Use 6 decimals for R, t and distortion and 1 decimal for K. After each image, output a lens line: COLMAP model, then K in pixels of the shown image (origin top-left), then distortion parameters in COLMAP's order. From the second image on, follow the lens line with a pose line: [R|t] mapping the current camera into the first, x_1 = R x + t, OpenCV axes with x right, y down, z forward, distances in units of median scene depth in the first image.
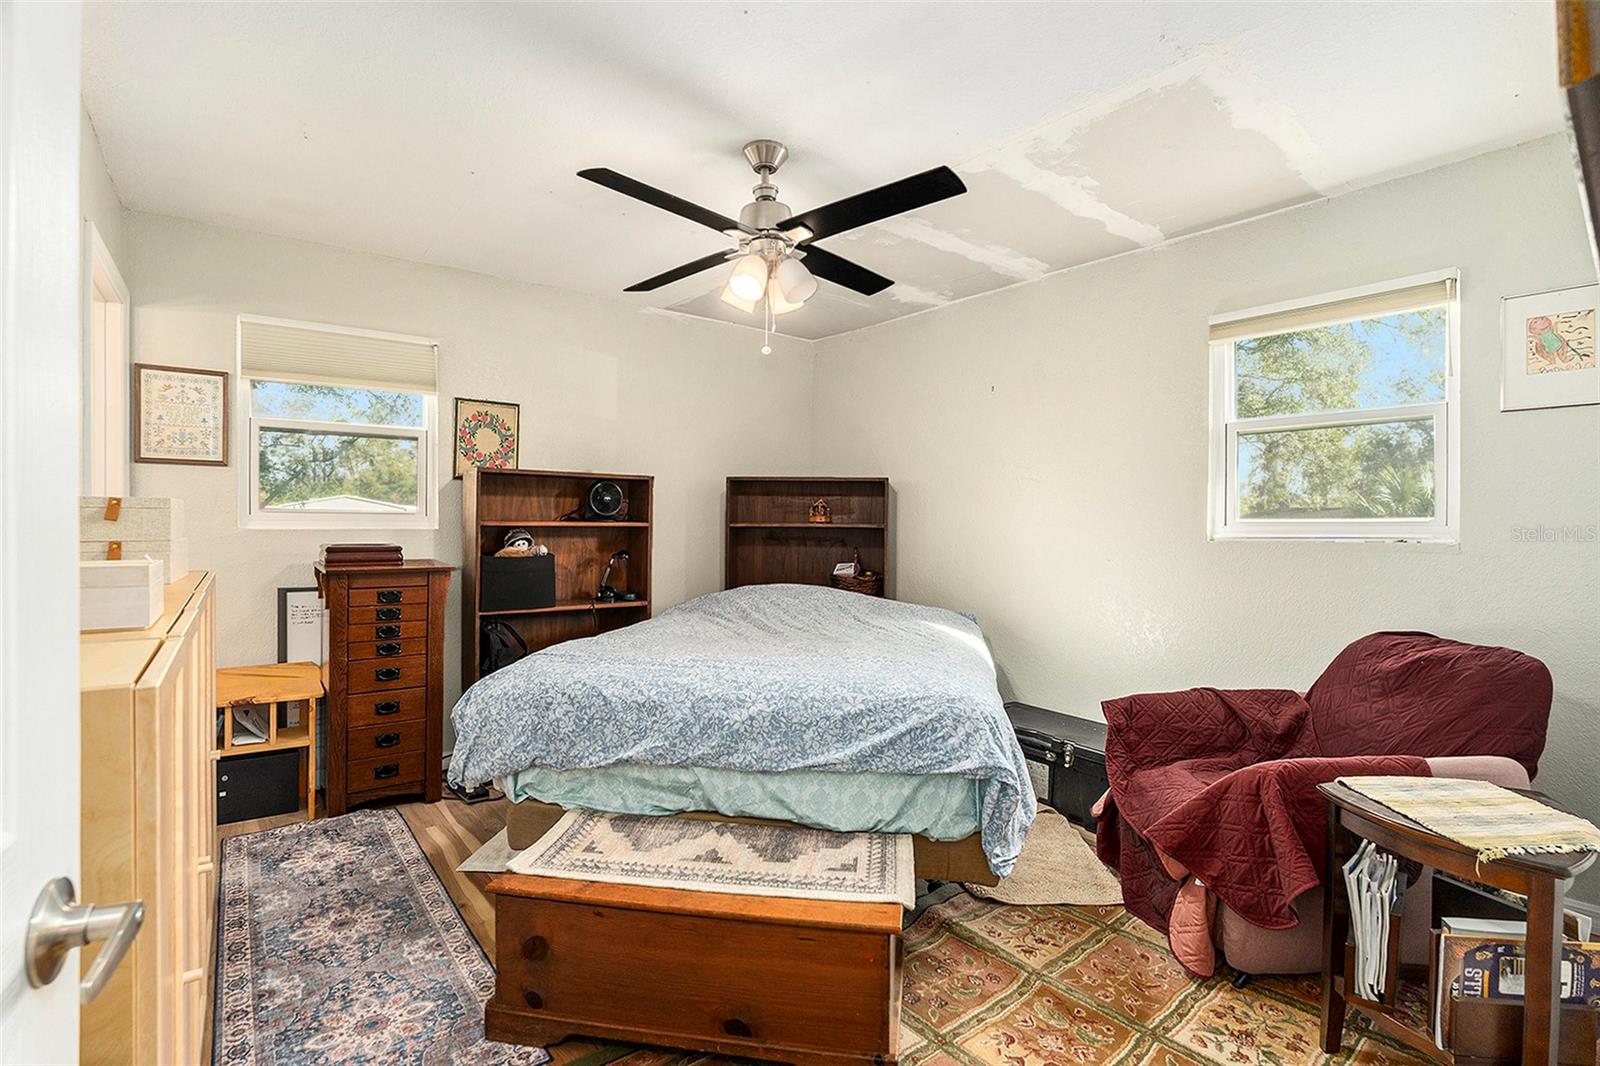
lens RADIAL K [[741.9, 0, 783.7], [0, 741.9, 526.6], [0, 0, 1]] dist [-0.049526, 0.001308]
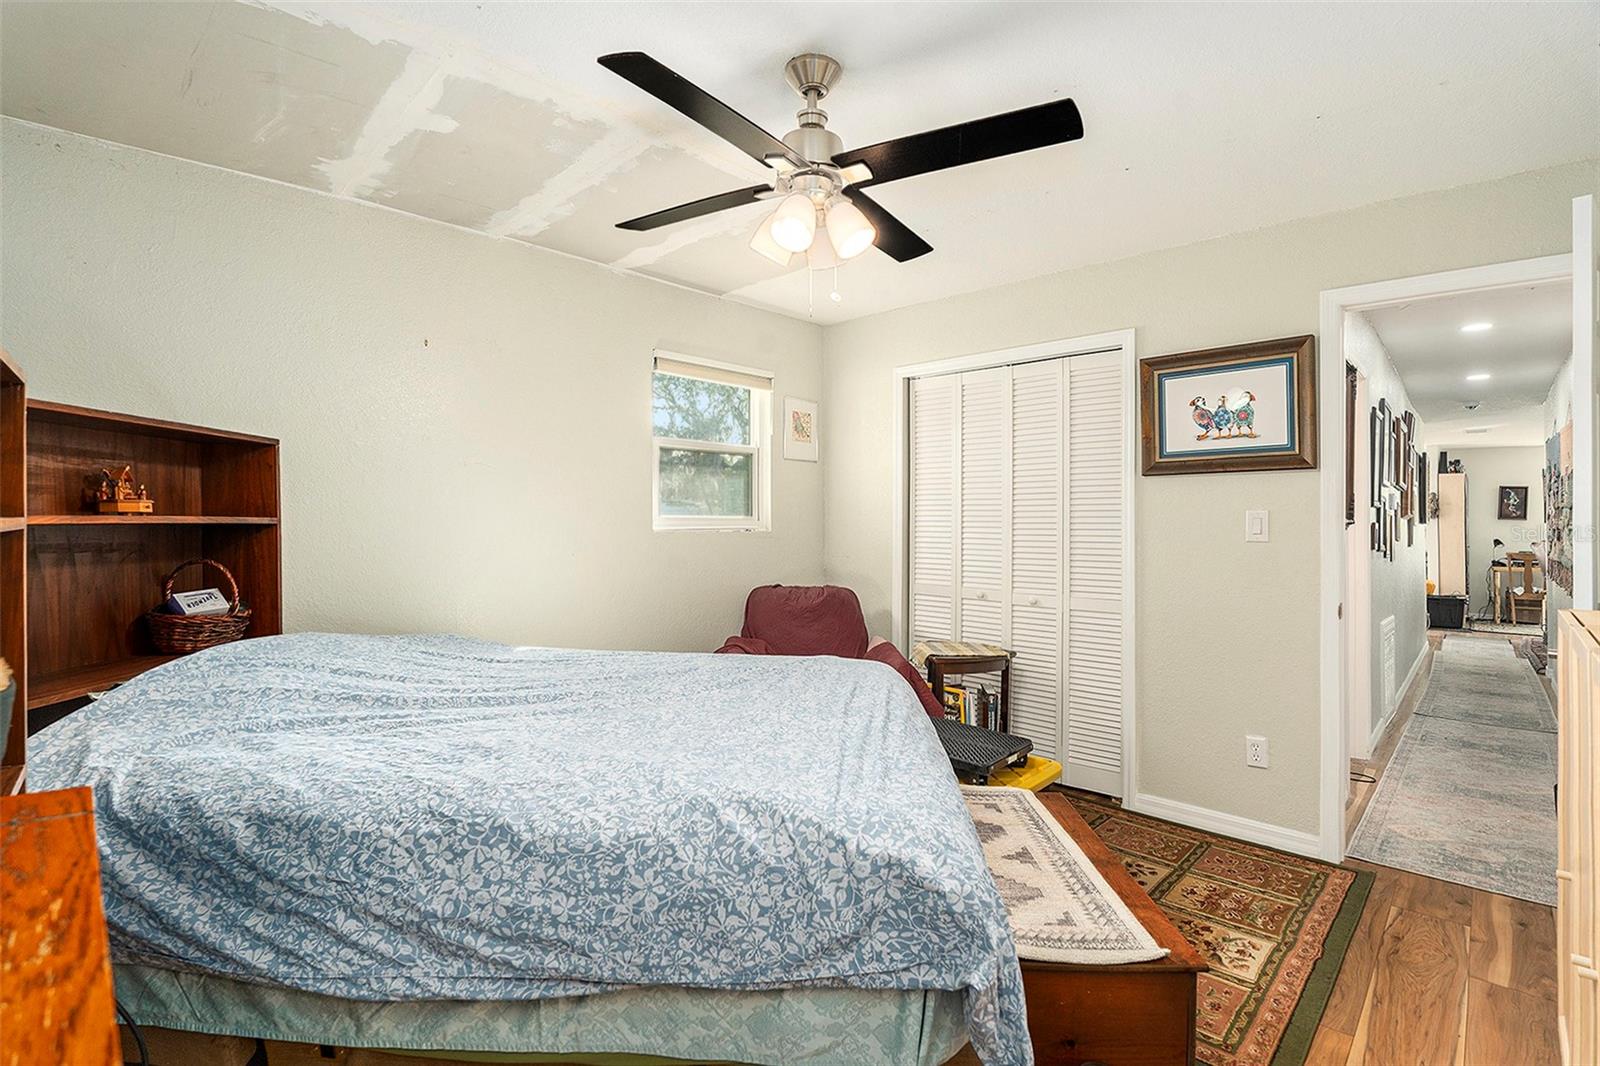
lens RADIAL K [[741.9, 0, 798.1], [0, 741.9, 530.0], [0, 0, 1]] dist [-0.049526, 0.001308]
pose [[-0.122595, -0.011371, 0.992392, -0.540765], [-0.007374, 0.999917, 0.010546, -0.003573], [-0.992429, -0.006025, -0.122669, 0.733495]]
